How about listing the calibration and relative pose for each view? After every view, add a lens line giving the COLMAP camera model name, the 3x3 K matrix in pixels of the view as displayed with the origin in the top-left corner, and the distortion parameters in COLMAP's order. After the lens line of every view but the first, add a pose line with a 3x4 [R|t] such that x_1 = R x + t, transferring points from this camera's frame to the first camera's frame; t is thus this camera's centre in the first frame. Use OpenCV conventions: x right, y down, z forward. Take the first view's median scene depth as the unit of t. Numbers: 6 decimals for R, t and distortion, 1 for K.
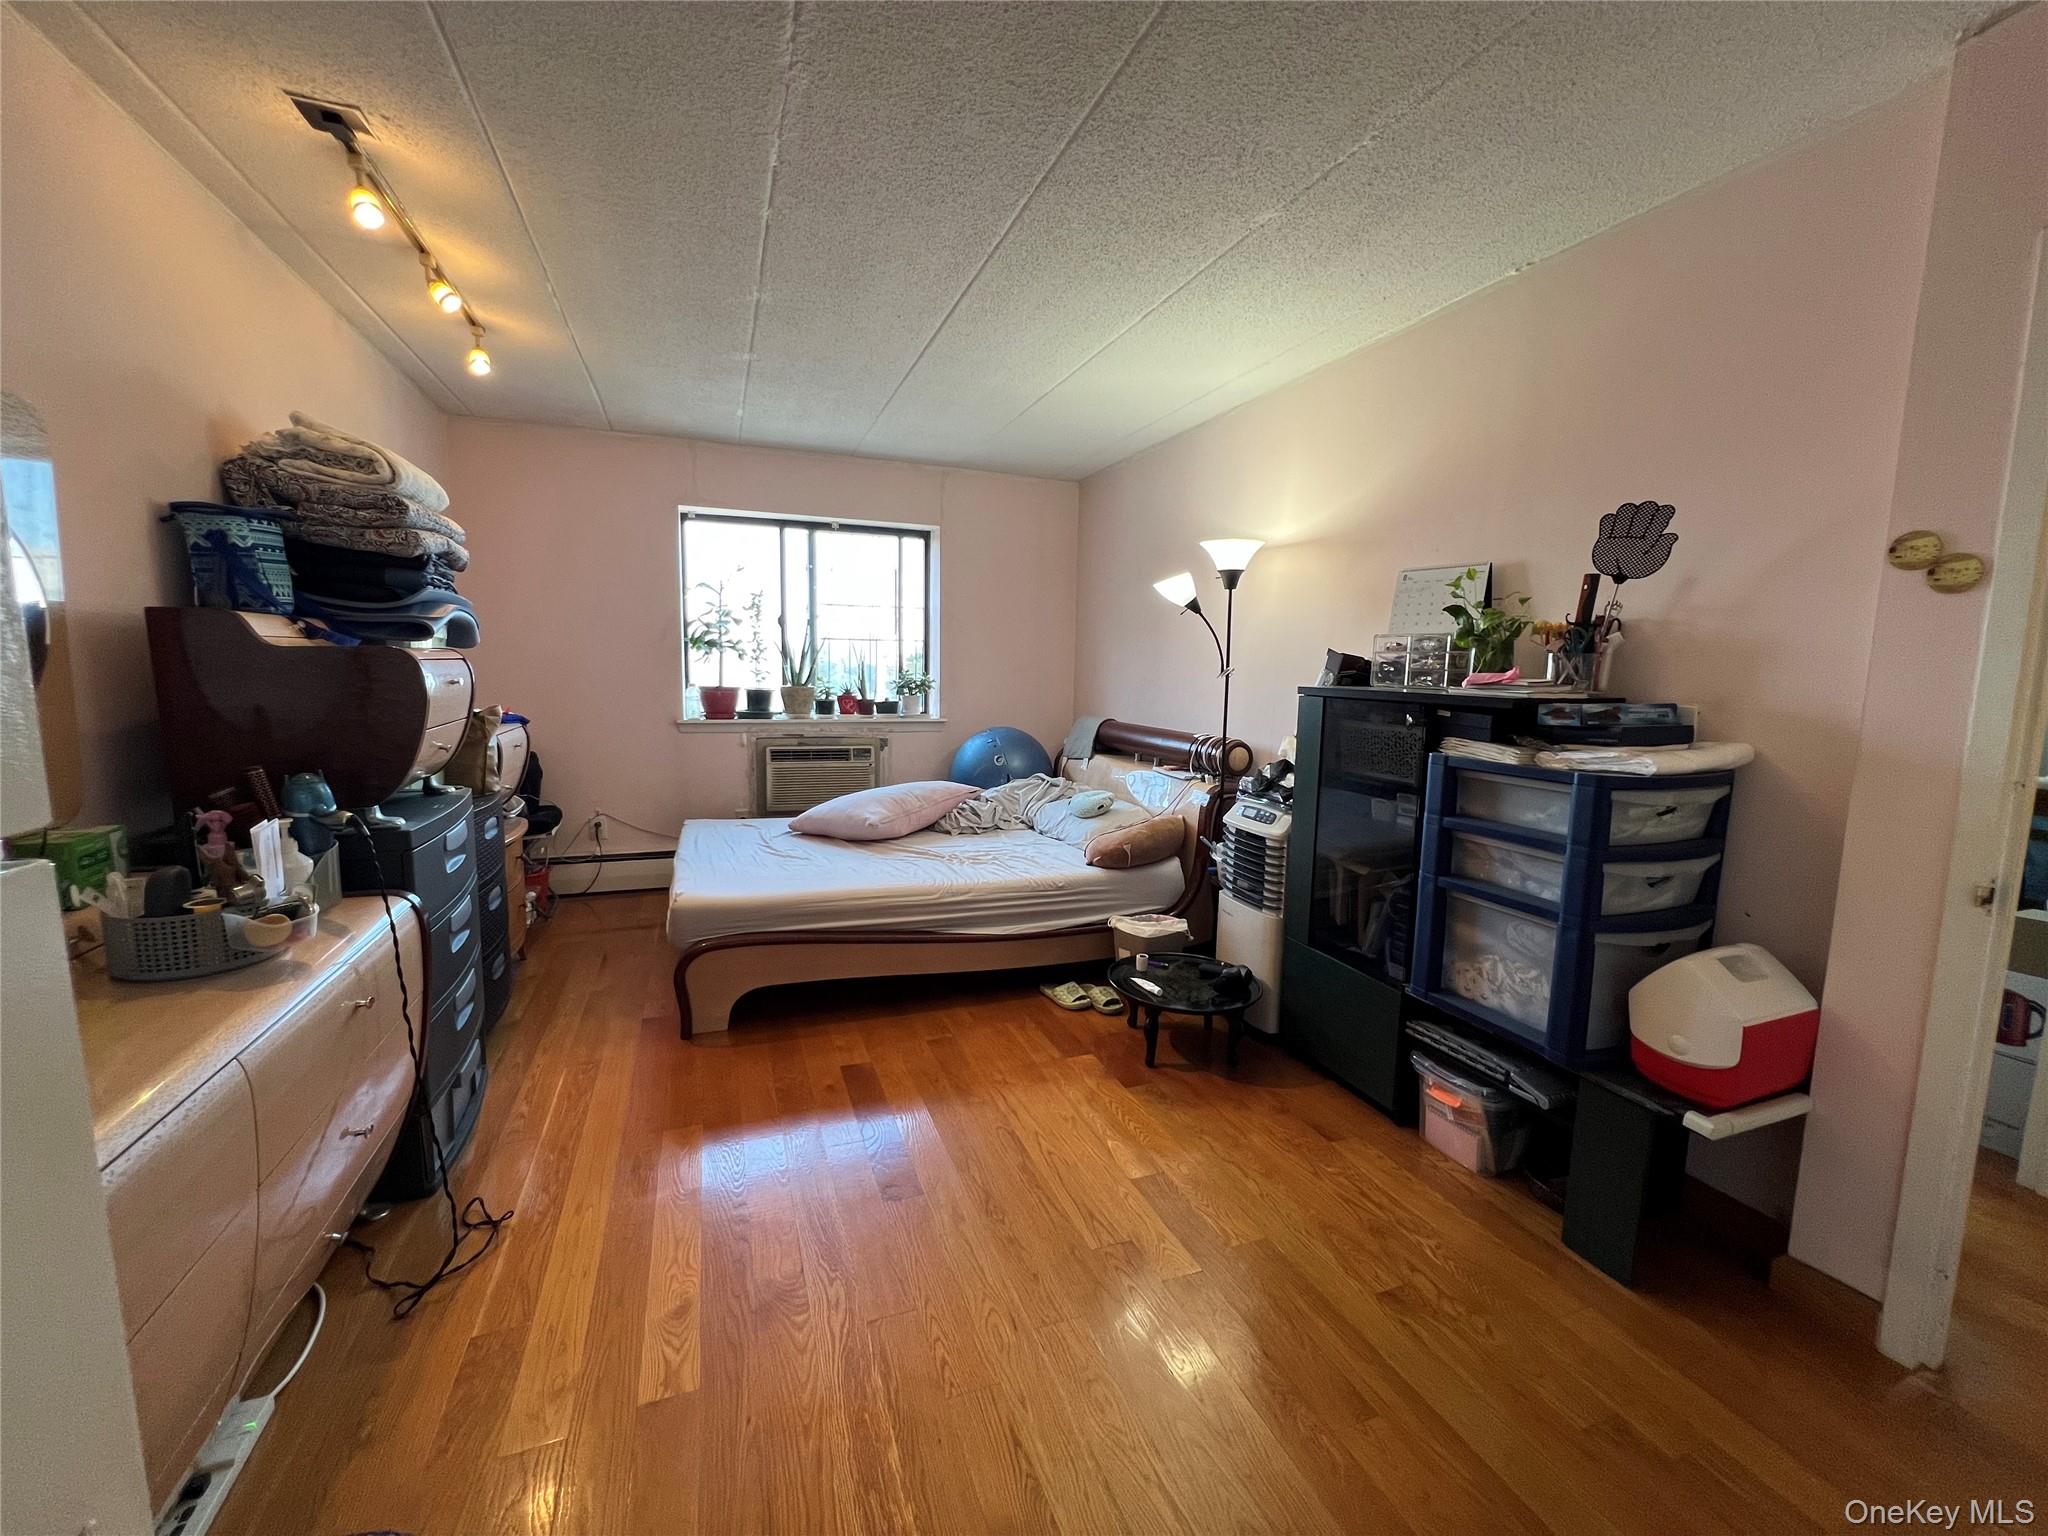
lens RADIAL K [[817.4, 0, 1024.0], [0, 817.4, 768.0], [0, 0, 1]] dist [-0.001483, -0.000159]
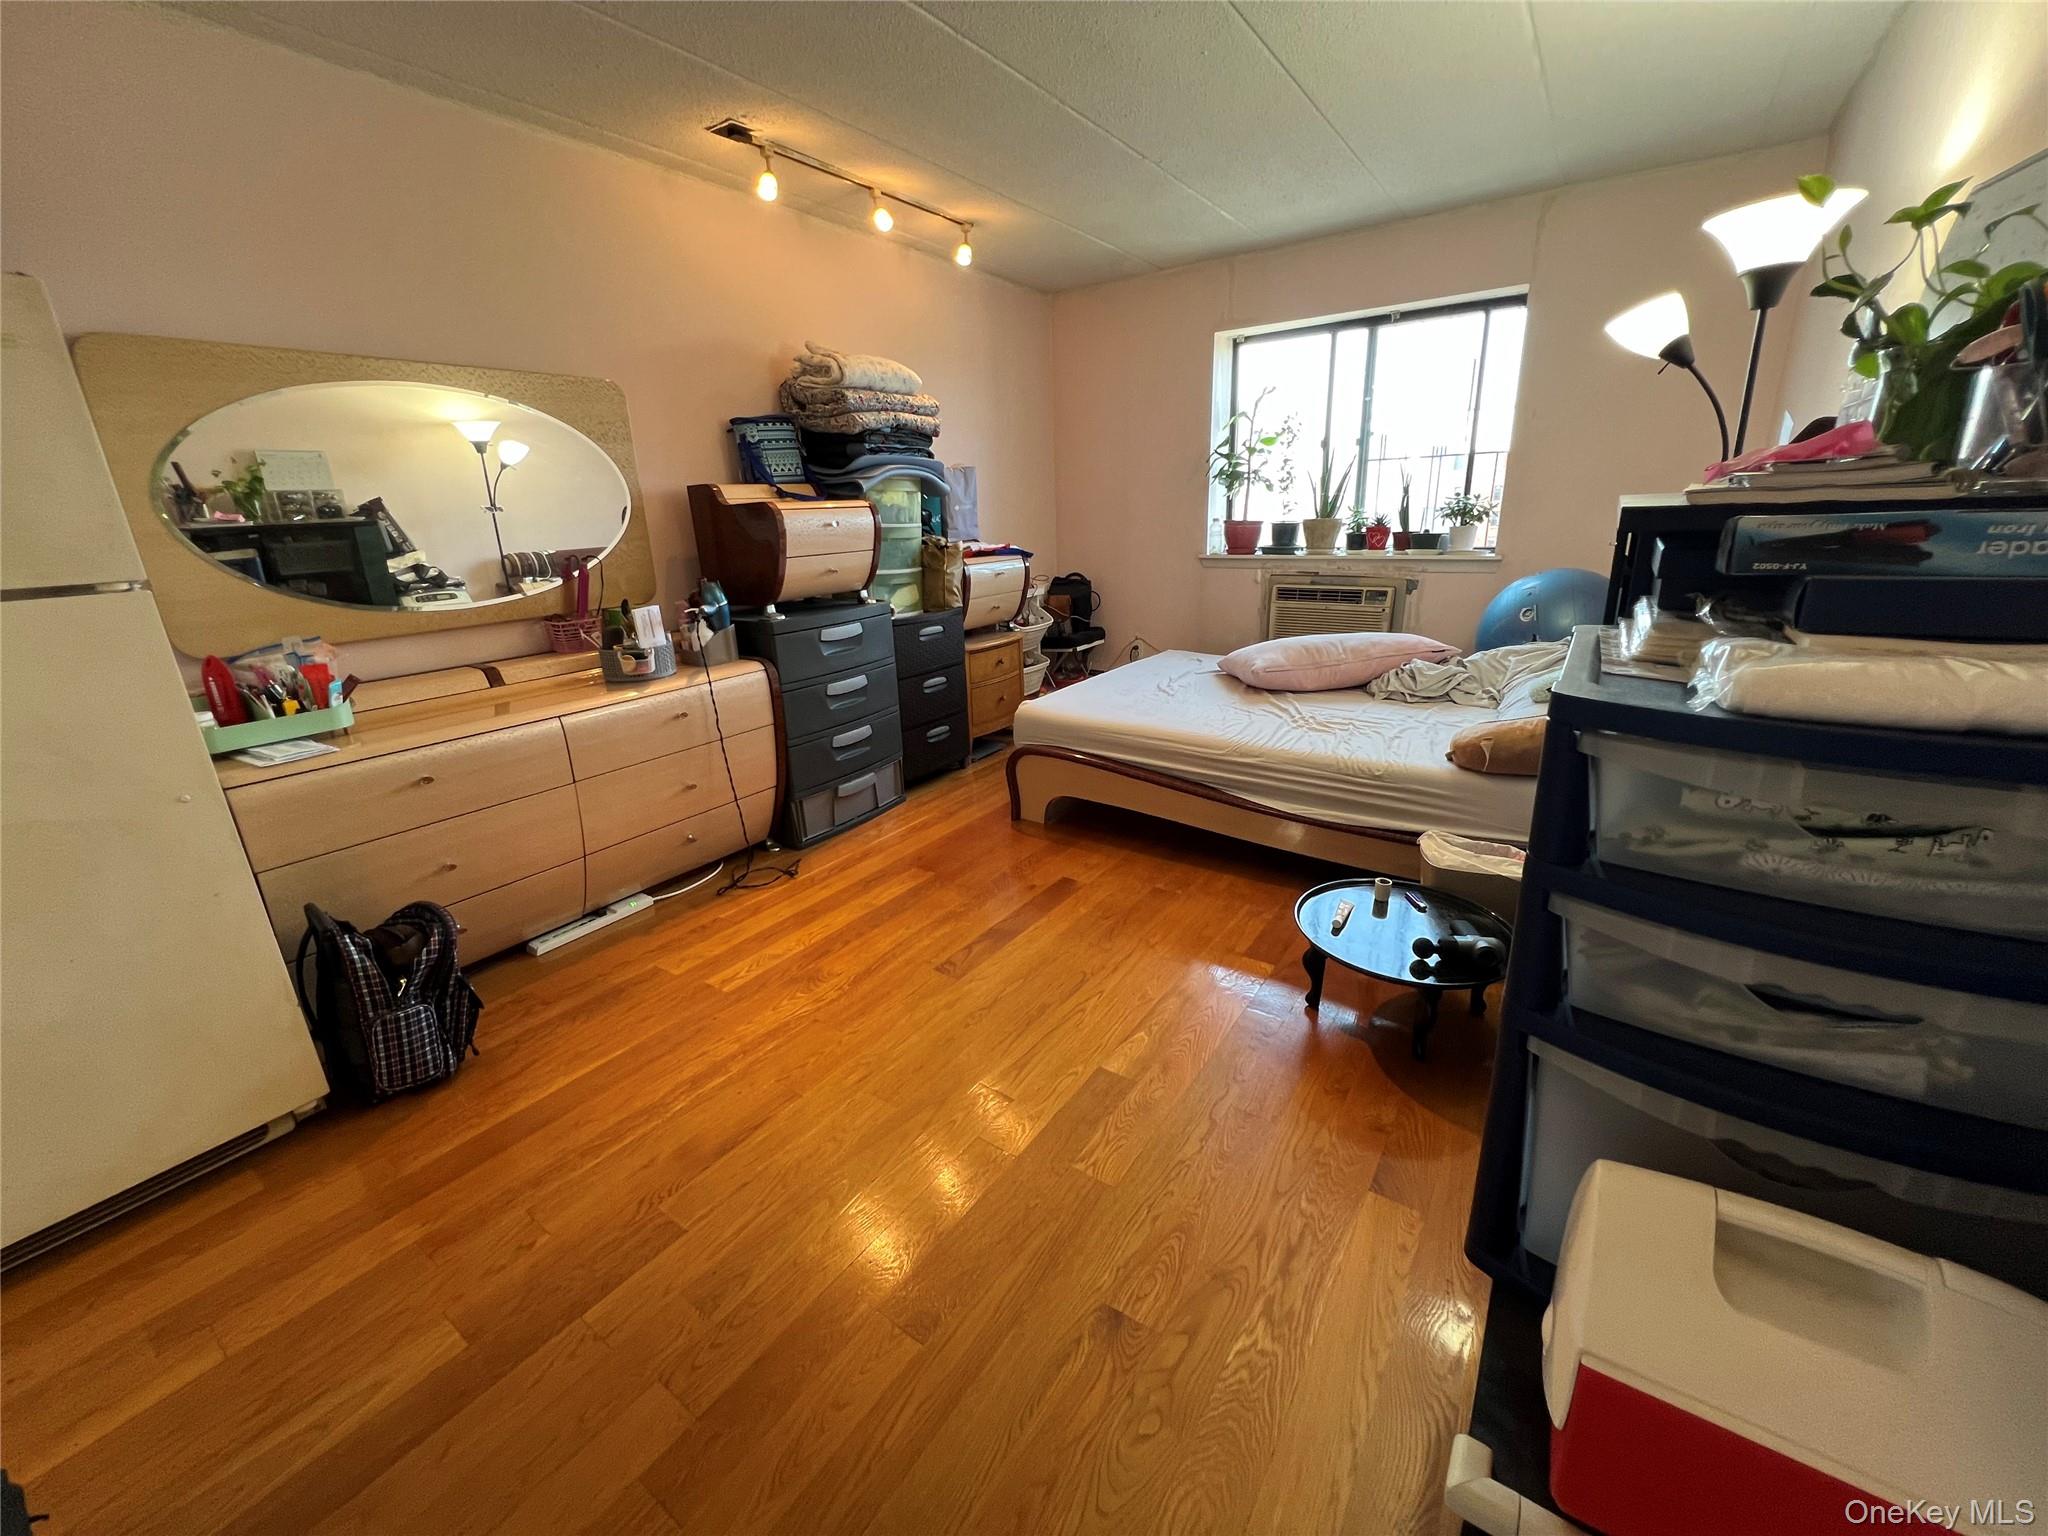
lens RADIAL K [[817.4, 0, 1024.0], [0, 817.4, 768.0], [0, 0, 1]] dist [-0.001483, -0.000159]
pose [[0.561013, 0.215991, -0.799132, 0.472413], [-0.058360, 0.973278, 0.222089, -0.016458], [0.825747, -0.077957, 0.558627, 0.277367]]
